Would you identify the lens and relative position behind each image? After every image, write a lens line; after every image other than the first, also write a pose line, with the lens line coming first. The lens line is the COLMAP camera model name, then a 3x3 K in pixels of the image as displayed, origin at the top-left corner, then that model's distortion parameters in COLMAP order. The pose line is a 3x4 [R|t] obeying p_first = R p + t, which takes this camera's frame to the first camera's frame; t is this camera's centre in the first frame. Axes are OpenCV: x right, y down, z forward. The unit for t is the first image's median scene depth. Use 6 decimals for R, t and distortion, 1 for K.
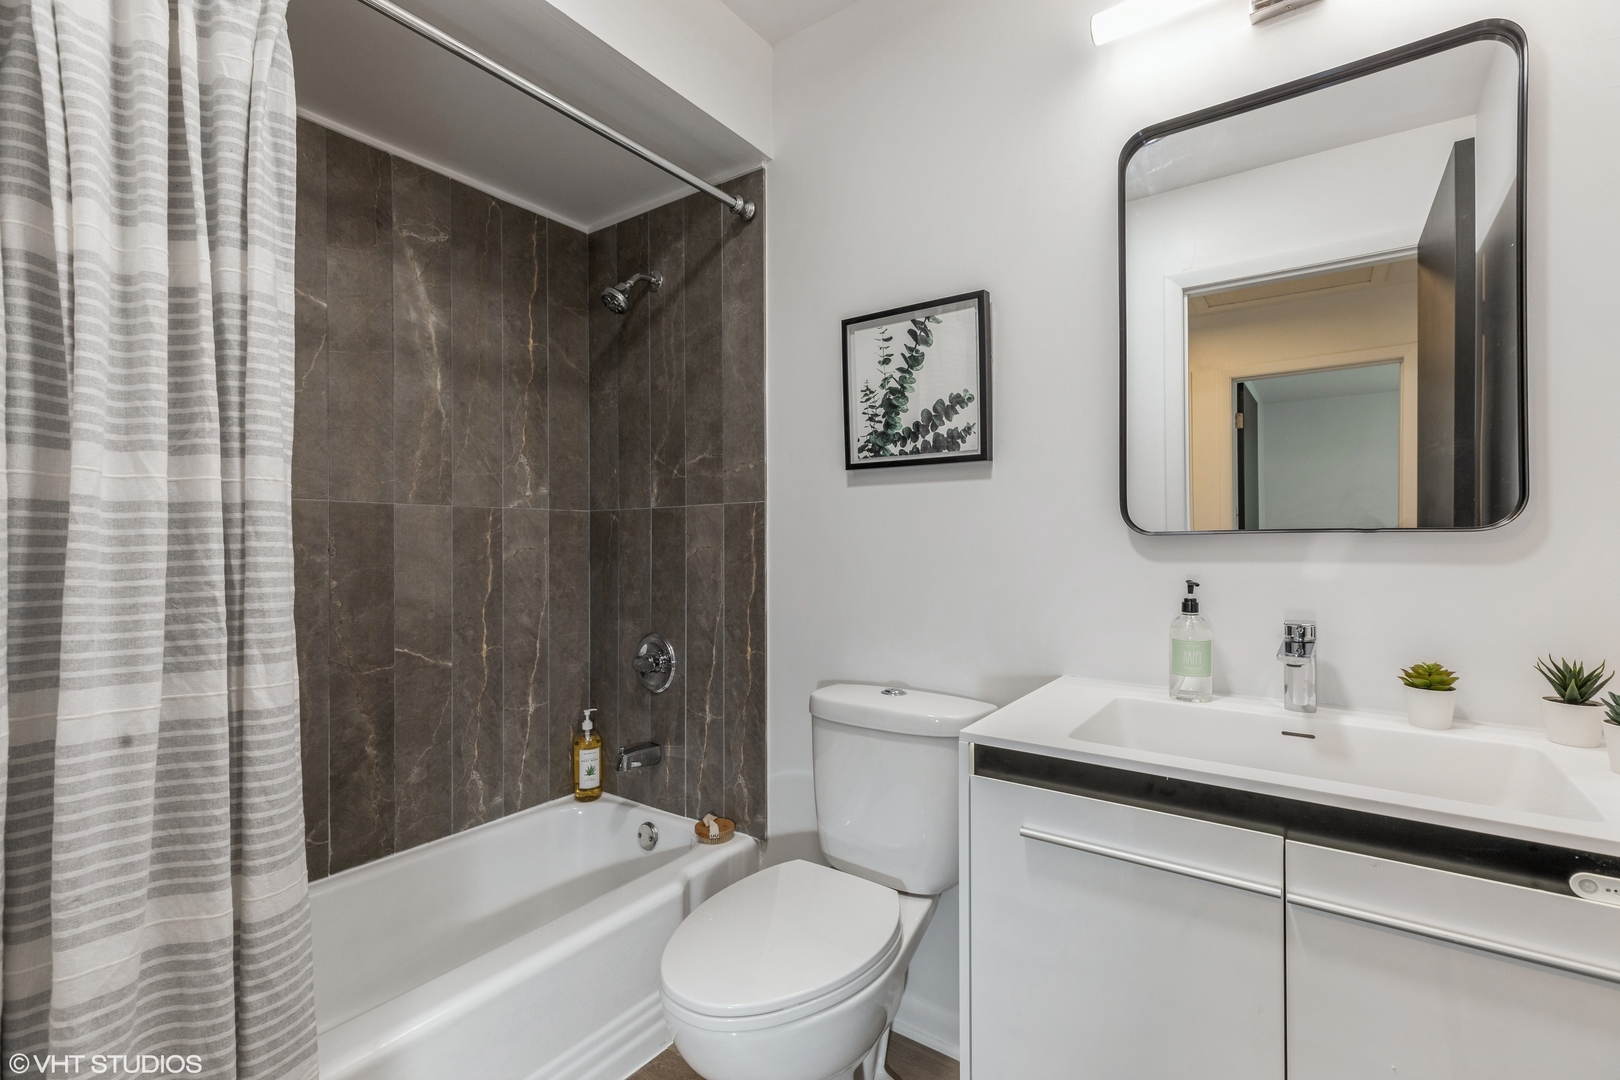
lens RADIAL K [[732.0, 0, 810.0], [0, 732.0, 540.0], [0, 0, 1]] dist [-0.001515, -0.000621]
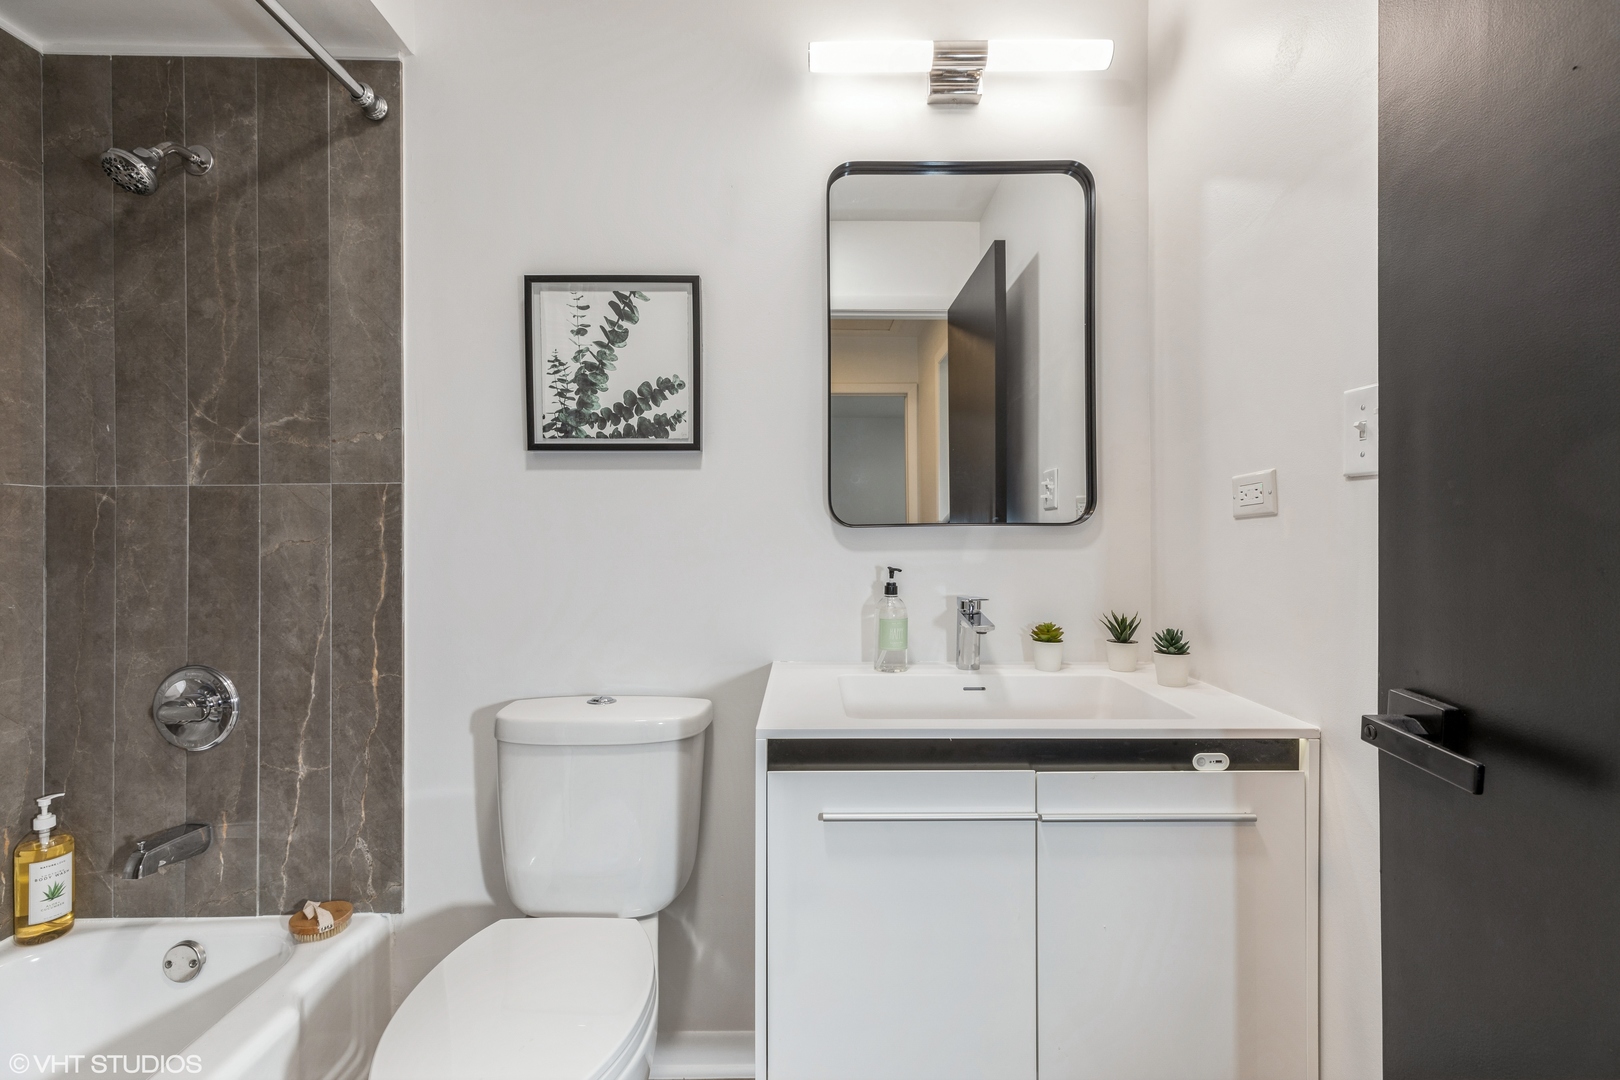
lens RADIAL K [[728.7, 0, 812.8], [0, 728.7, 530.0], [0, 0, 1]] dist [0.000556, 0.000635]
pose [[0.800254, 0.002948, 0.599654, -0.170327], [-0.000319, 0.999990, -0.004491, 0.001609], [-0.599661, 0.003403, 0.800247, 0.099789]]
